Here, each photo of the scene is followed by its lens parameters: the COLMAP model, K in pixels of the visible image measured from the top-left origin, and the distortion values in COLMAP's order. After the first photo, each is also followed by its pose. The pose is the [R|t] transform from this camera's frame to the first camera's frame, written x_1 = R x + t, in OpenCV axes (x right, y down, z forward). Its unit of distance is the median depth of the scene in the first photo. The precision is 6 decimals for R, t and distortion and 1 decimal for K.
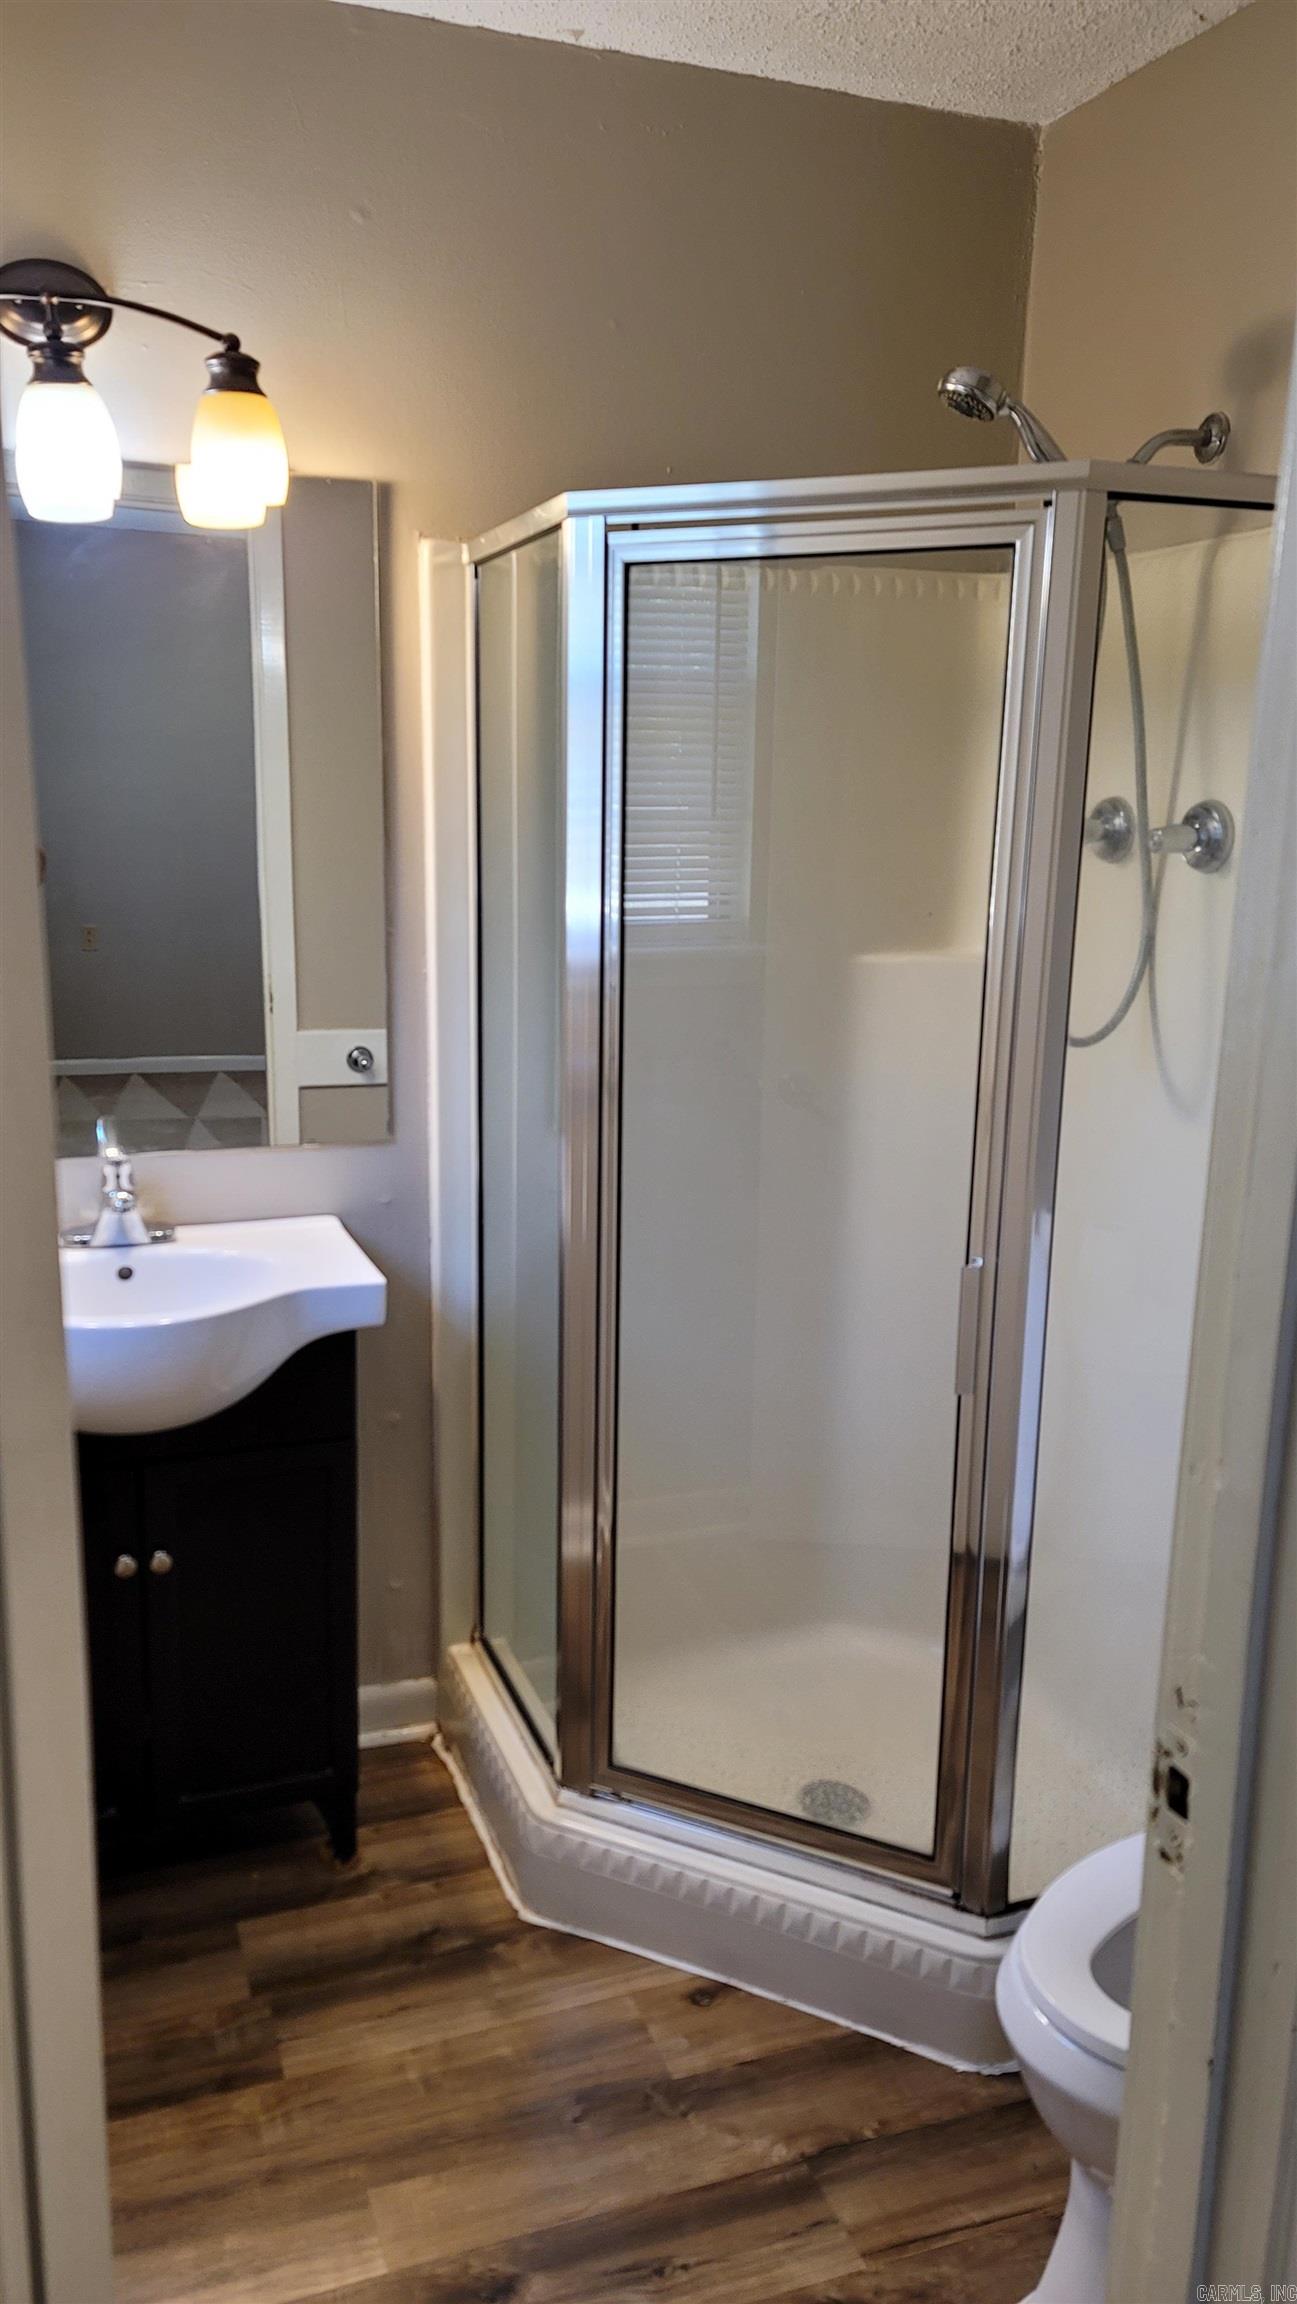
lens RADIAL K [[1705.9, 0, 683.2], [0, 1705.9, 1217.6], [0, 0, 1]] dist [-0.010299, 0.172714]
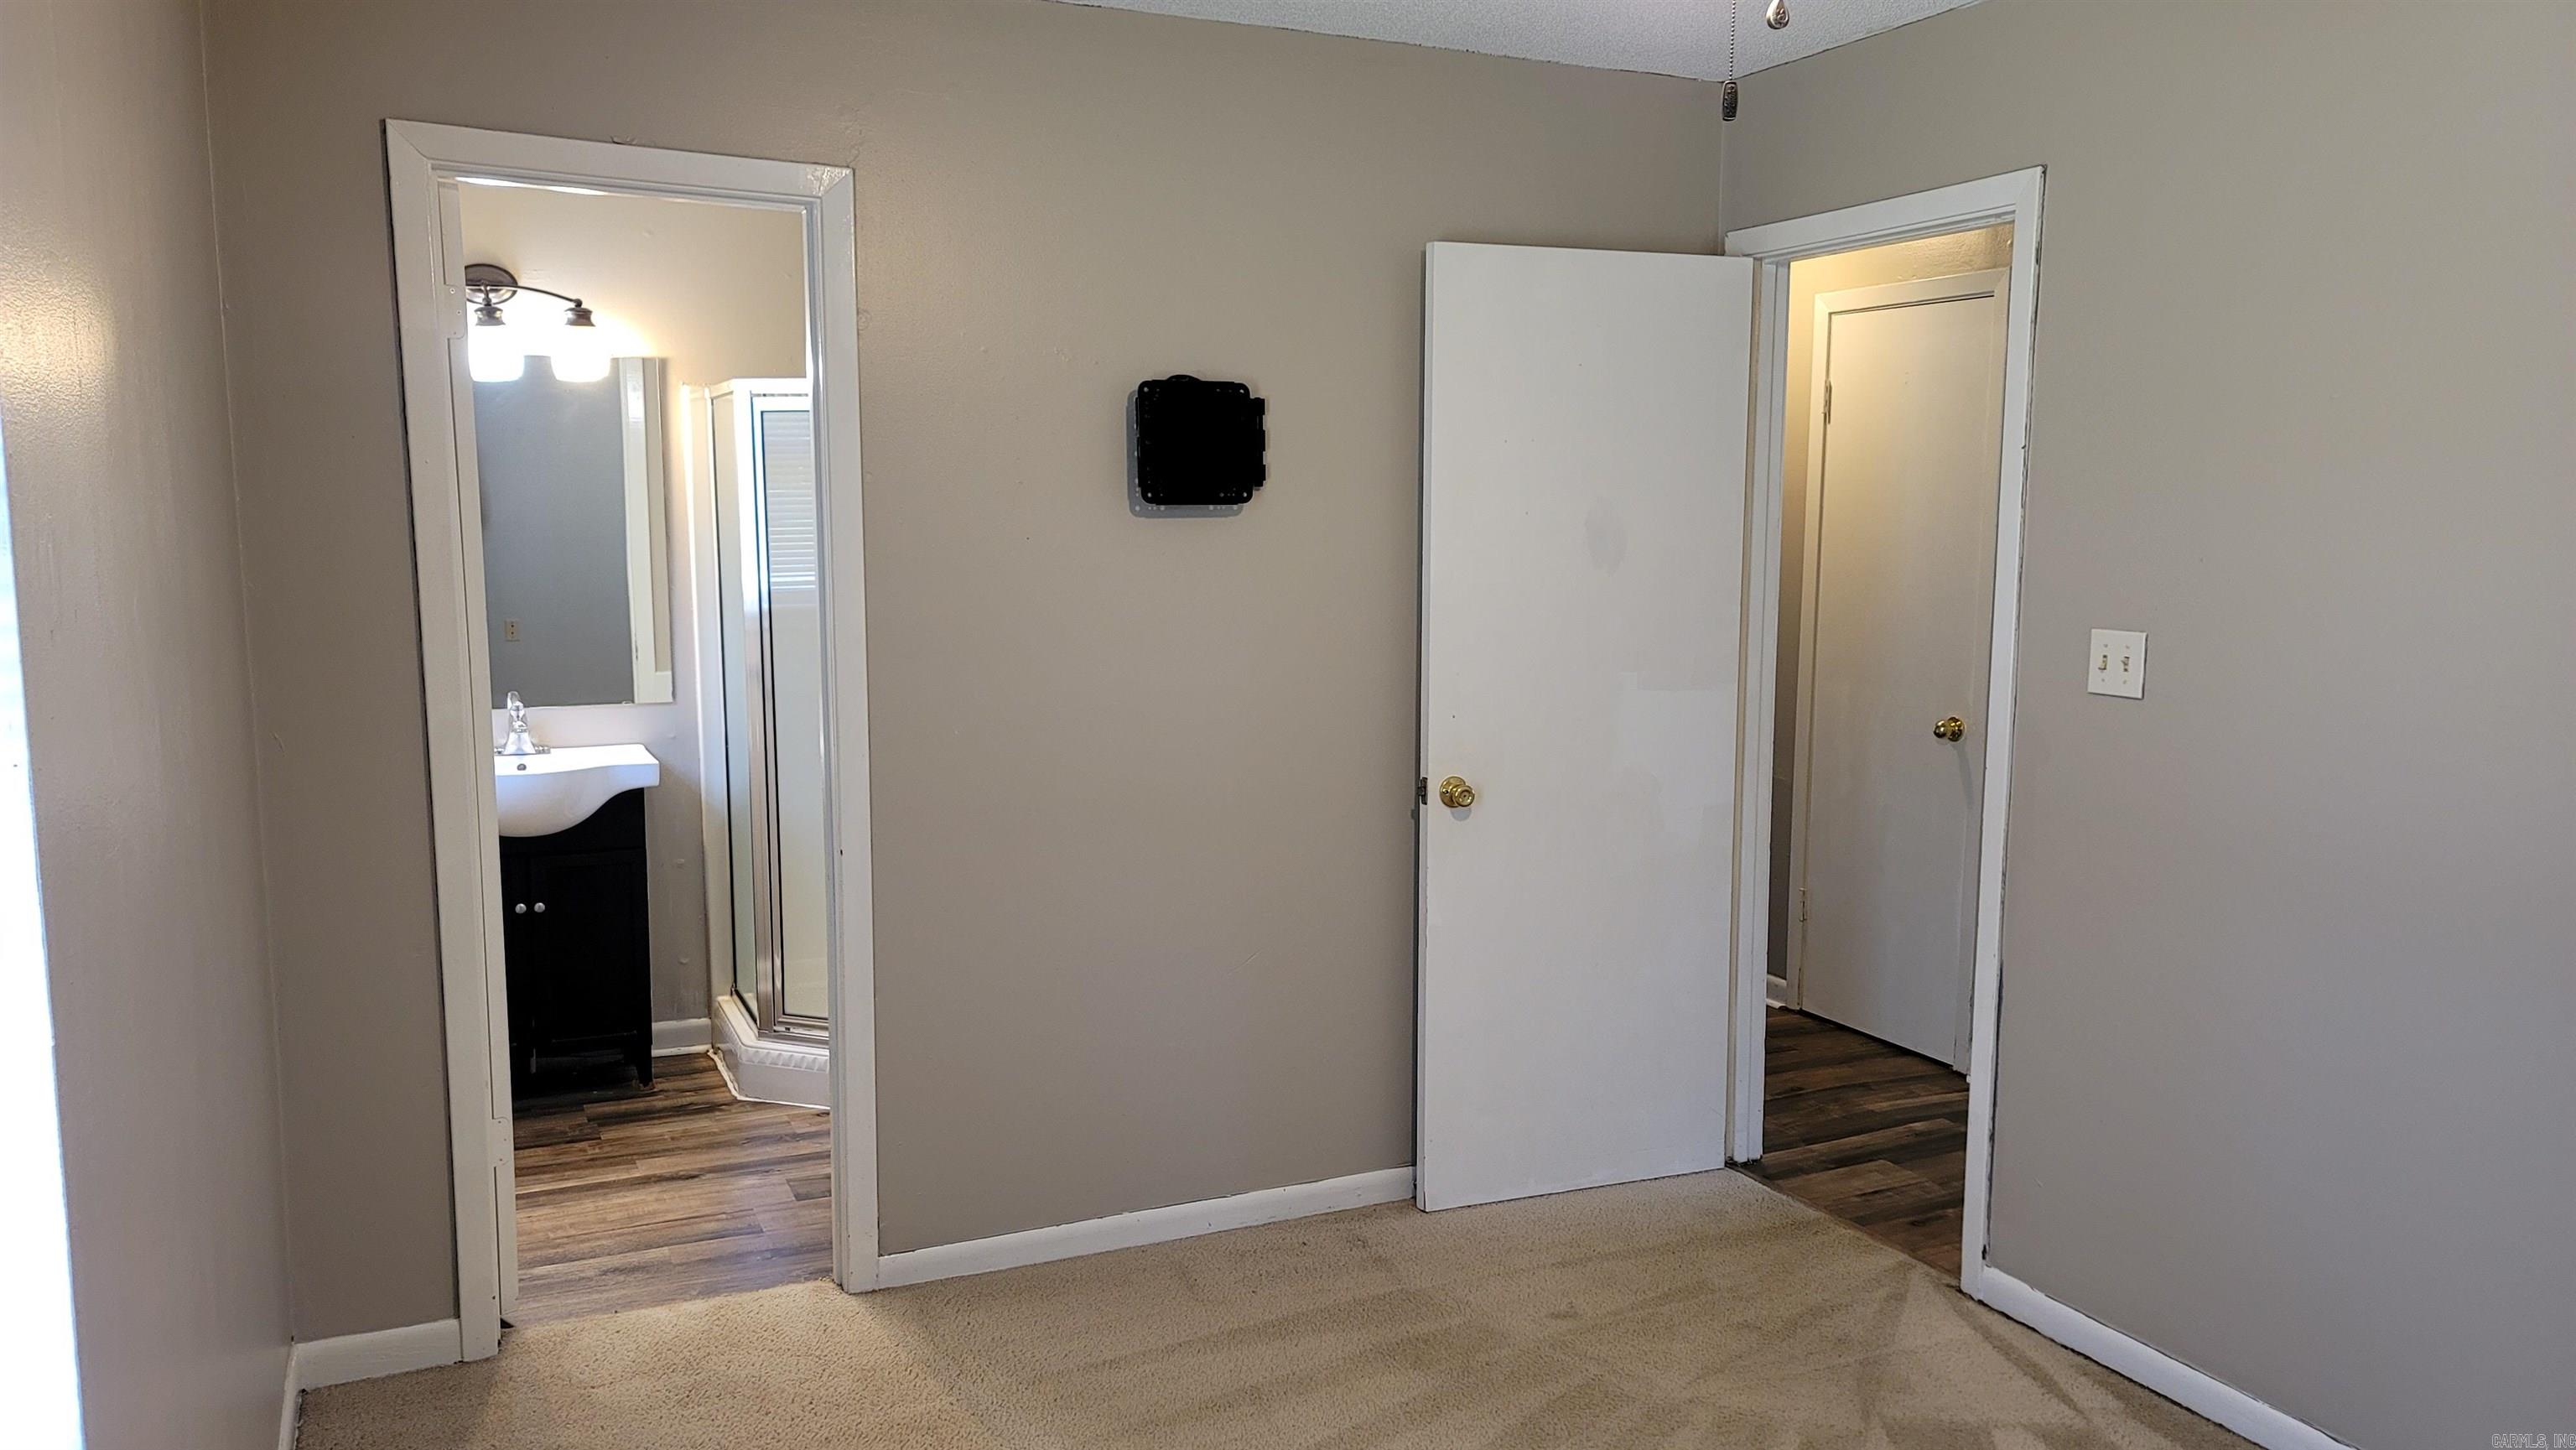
lens RADIAL K [[1907.4, 0, 1329.5], [0, 1907.4, 774.6], [0, 0, 1]] dist [-0.010299, 0.172714]
pose [[0.997354, -0.030909, 0.065801, 0.429598], [0.036981, 0.994964, -0.093161, 0.272235], [-0.062590, 0.095348, 0.993474, -1.172879]]
